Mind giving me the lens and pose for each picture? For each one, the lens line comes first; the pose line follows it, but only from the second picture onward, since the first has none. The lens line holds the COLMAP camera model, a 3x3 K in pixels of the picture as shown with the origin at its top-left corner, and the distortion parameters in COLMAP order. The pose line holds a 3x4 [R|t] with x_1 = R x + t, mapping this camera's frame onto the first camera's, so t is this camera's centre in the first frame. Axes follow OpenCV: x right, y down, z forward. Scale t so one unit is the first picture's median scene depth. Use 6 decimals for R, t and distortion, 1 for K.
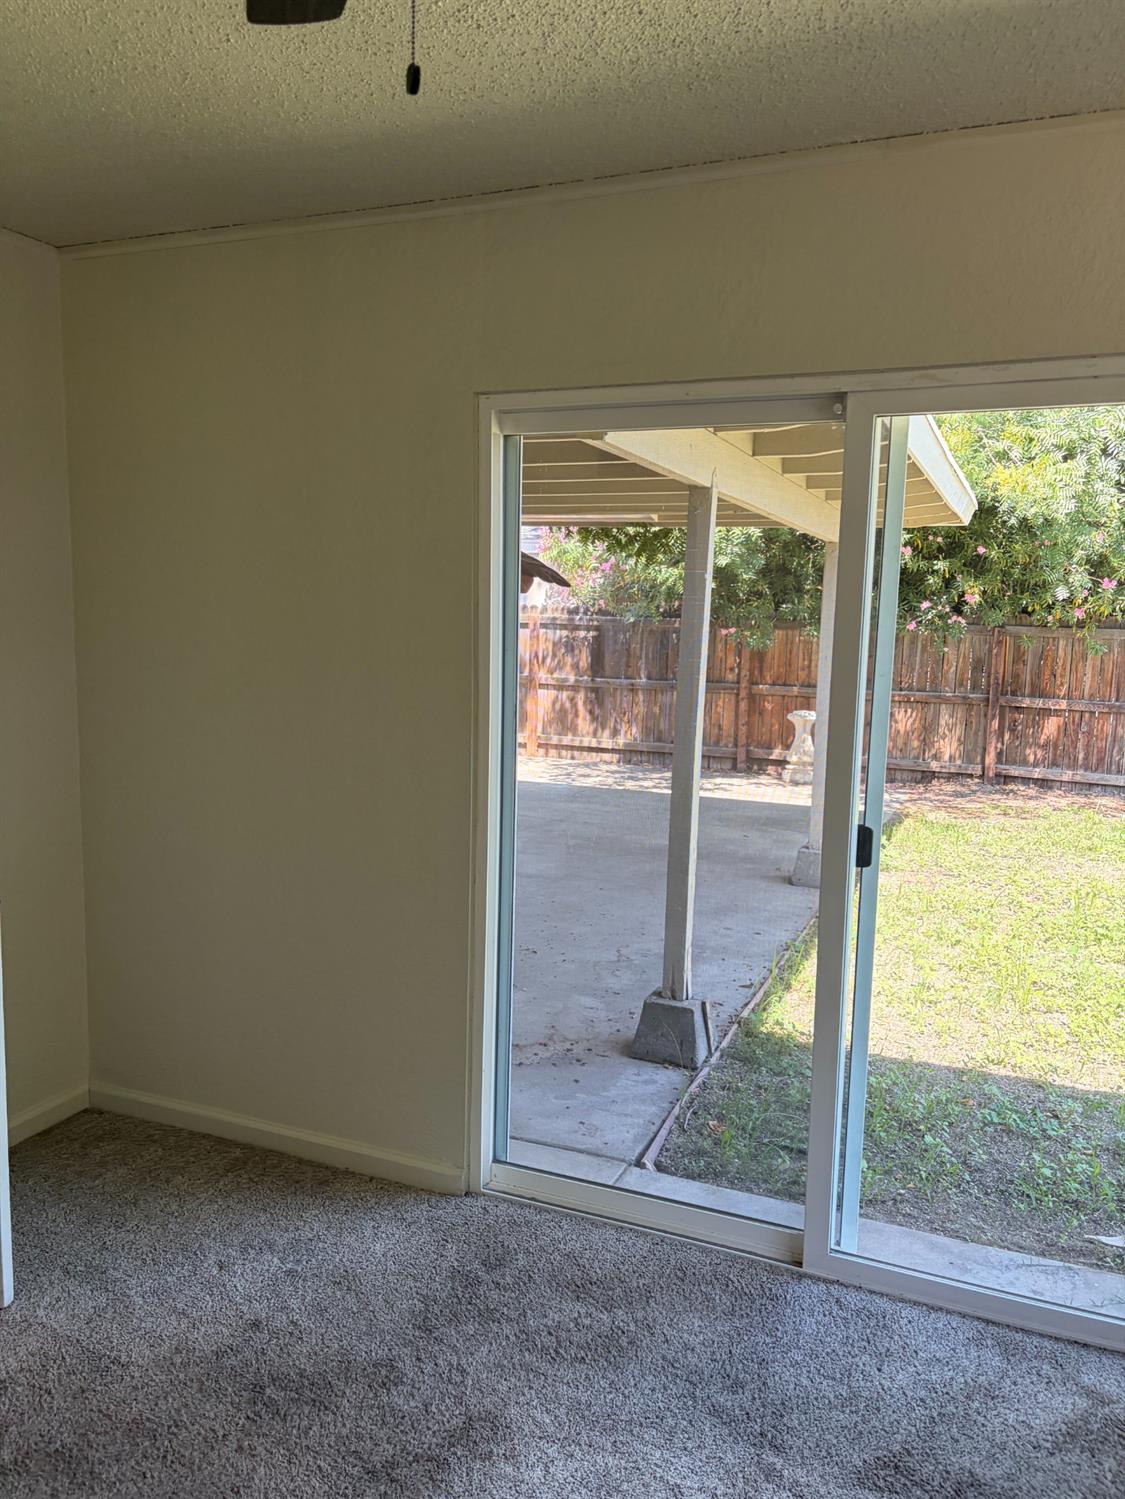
lens RADIAL K [[1125.7, 0, 562.1], [0, 1125.7, 750.3], [0, 0, 1]] dist [0.022687, -0.026021]
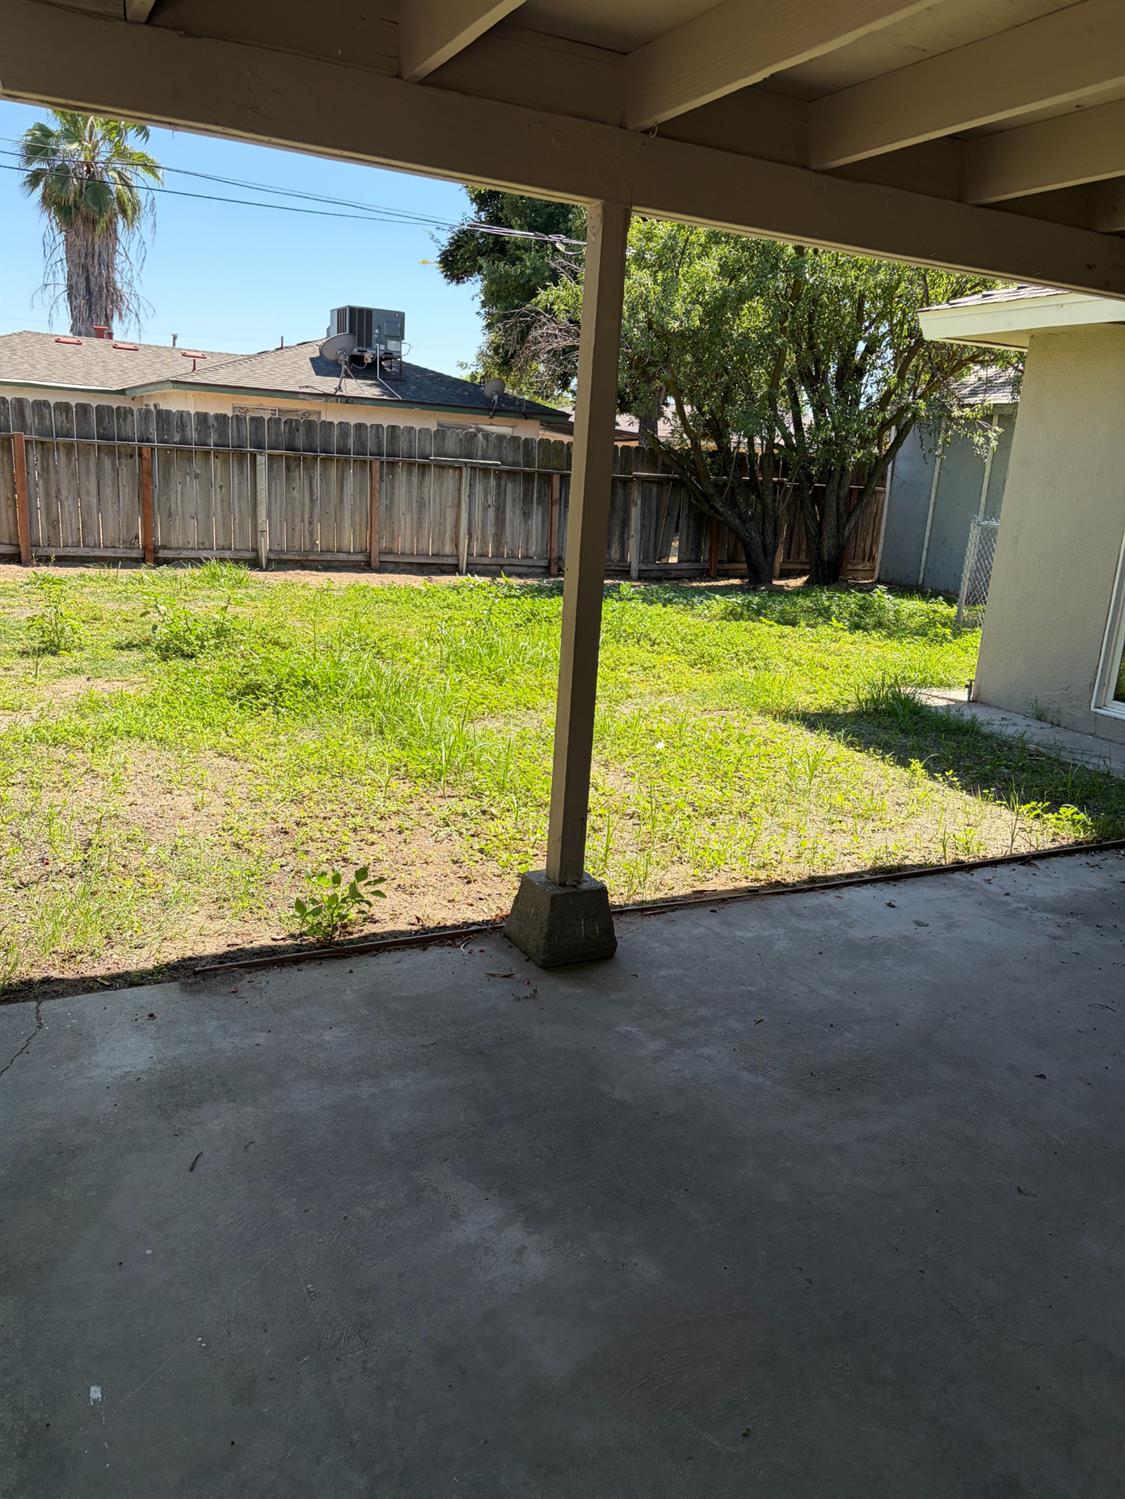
lens RADIAL K [[1125.7, 0, 565.3], [0, 1125.7, 750.1], [0, 0, 1]] dist [0.022687, -0.026021]
pose [[-0.753369, -0.226070, 0.617518, -0.084442], [0.004434, 0.937282, 0.348543, -0.179781], [-0.657583, 0.265319, -0.705117, 1.767432]]
